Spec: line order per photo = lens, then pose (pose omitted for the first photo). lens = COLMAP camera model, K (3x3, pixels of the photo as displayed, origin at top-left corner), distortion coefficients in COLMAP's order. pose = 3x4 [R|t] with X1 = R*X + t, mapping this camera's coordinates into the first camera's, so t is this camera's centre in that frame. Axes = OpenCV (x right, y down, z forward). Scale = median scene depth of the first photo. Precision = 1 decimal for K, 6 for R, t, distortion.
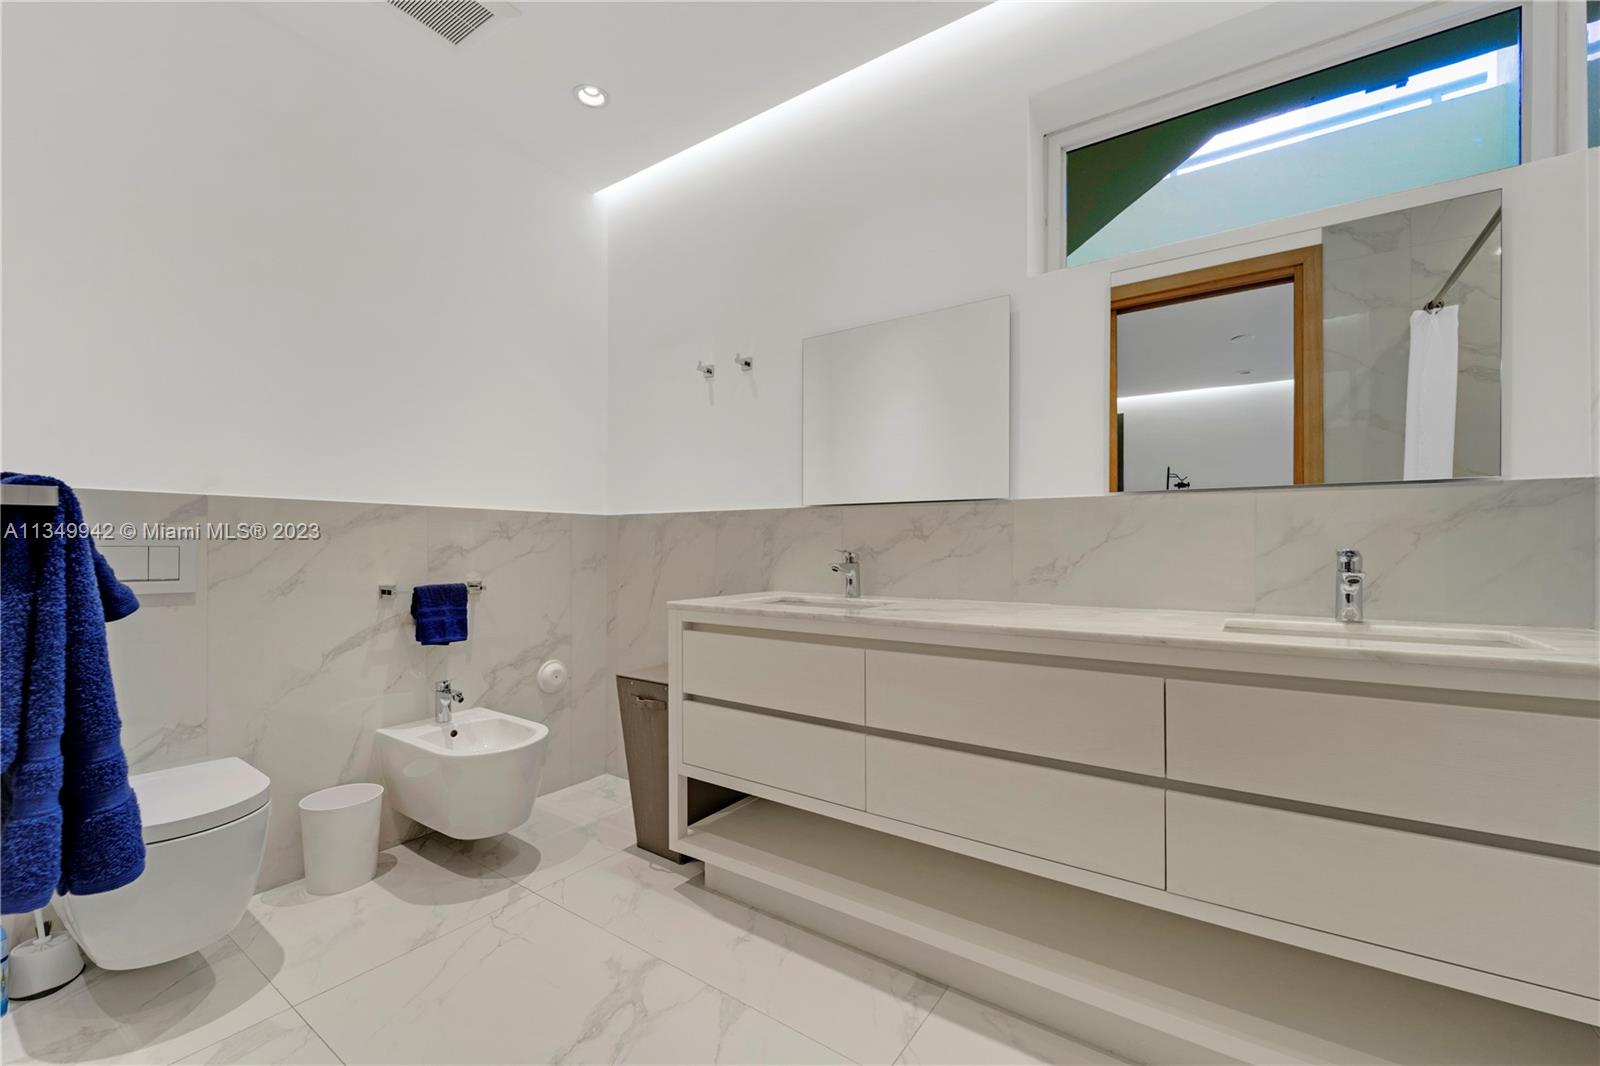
lens RADIAL K [[649.2, 0, 795.0], [0, 649.2, 541.7], [0, 0, 1]] dist [-0.011067, 0.000302]
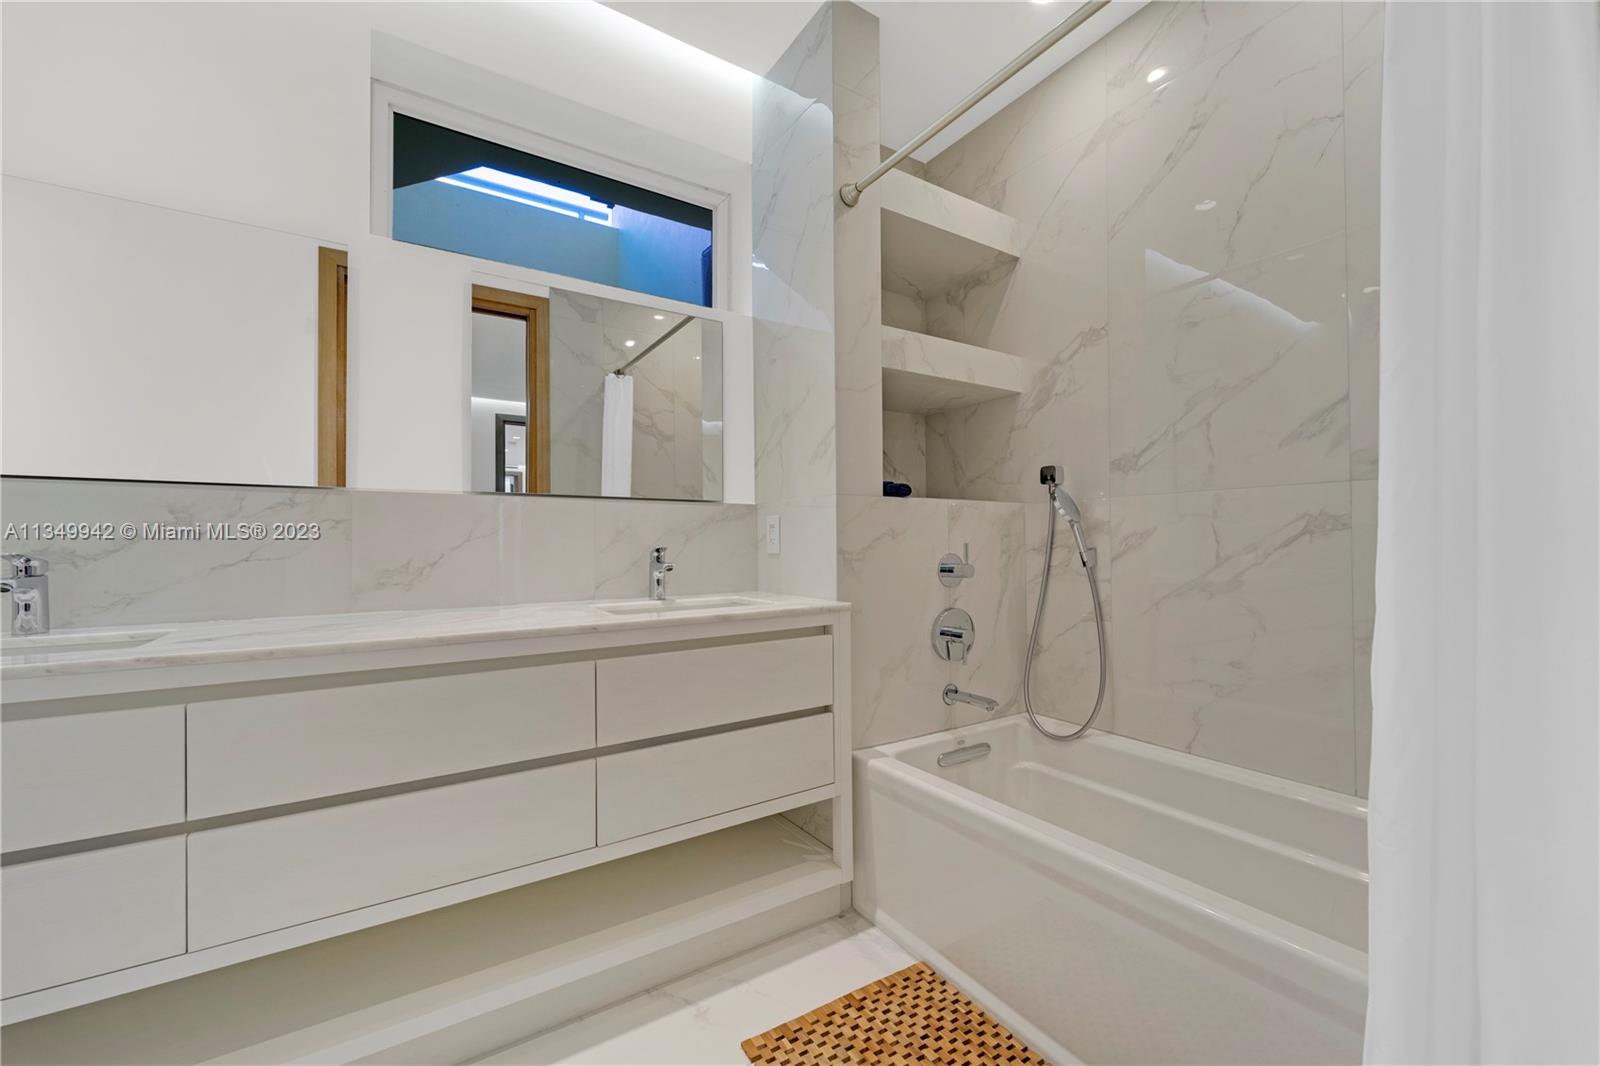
lens RADIAL K [[649.2, 0, 794.9], [0, 649.2, 538.8], [0, 0, 1]] dist [-0.011067, 0.000302]
pose [[0.366555, 0.004720, 0.930384, -0.227279], [0.000226, 0.999987, -0.005162, 0.002232], [-0.930396, 0.002102, 0.366550, 0.162193]]
